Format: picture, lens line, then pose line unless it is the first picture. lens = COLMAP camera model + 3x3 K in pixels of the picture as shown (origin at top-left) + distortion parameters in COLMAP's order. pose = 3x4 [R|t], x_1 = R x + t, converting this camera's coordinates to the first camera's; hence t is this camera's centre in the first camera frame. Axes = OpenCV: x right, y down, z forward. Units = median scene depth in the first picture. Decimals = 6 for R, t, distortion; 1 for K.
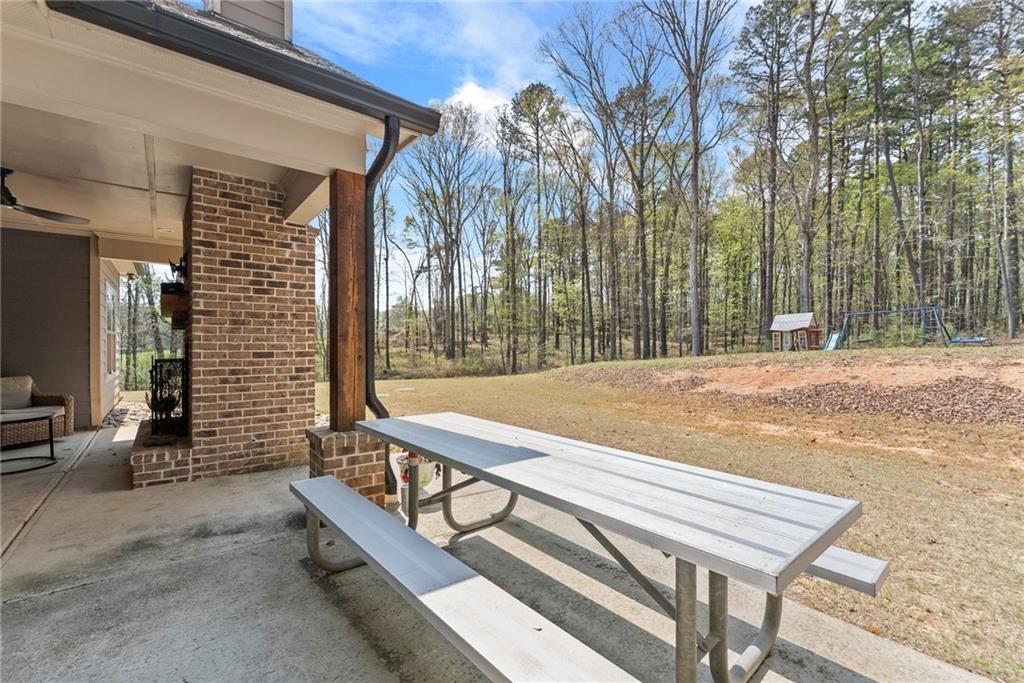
lens RADIAL K [[436.0, 0, 505.2], [0, 436.0, 339.6], [0, 0, 1]] dist [-0.002863, -0.000522]
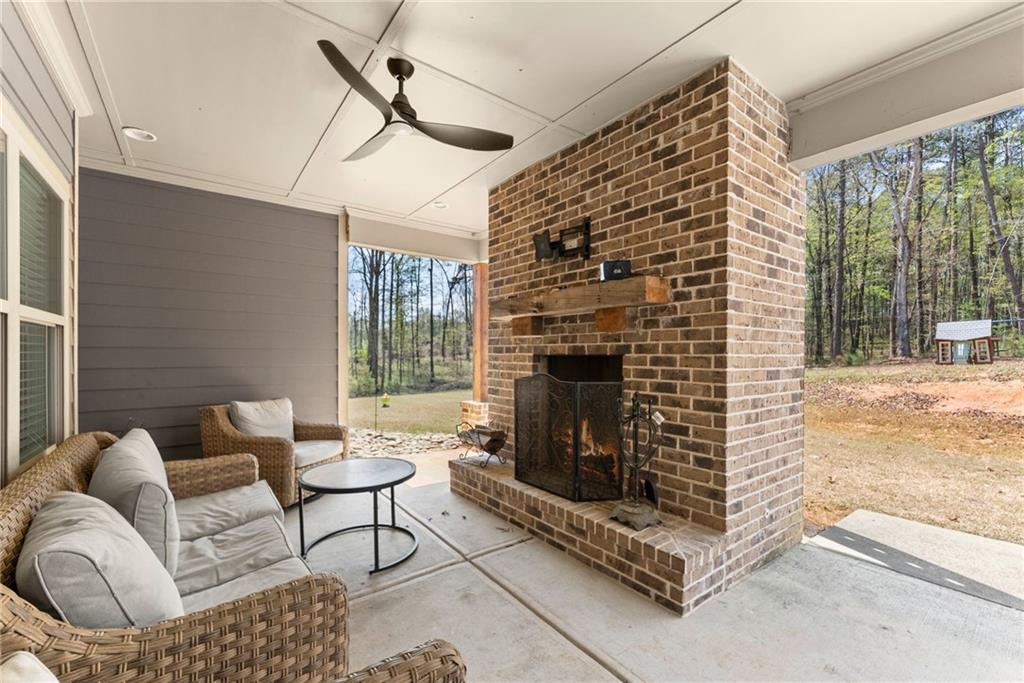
lens RADIAL K [[420.4, 0, 511.6], [0, 420.4, 350.9], [0, 0, 1]] dist [0.007414, 0.000070]
pose [[0.999703, 0.003117, -0.024162, -0.257968], [-0.003002, 0.999984, 0.004800, -0.000278], [0.024177, -0.004726, 0.999697, 0.108129]]
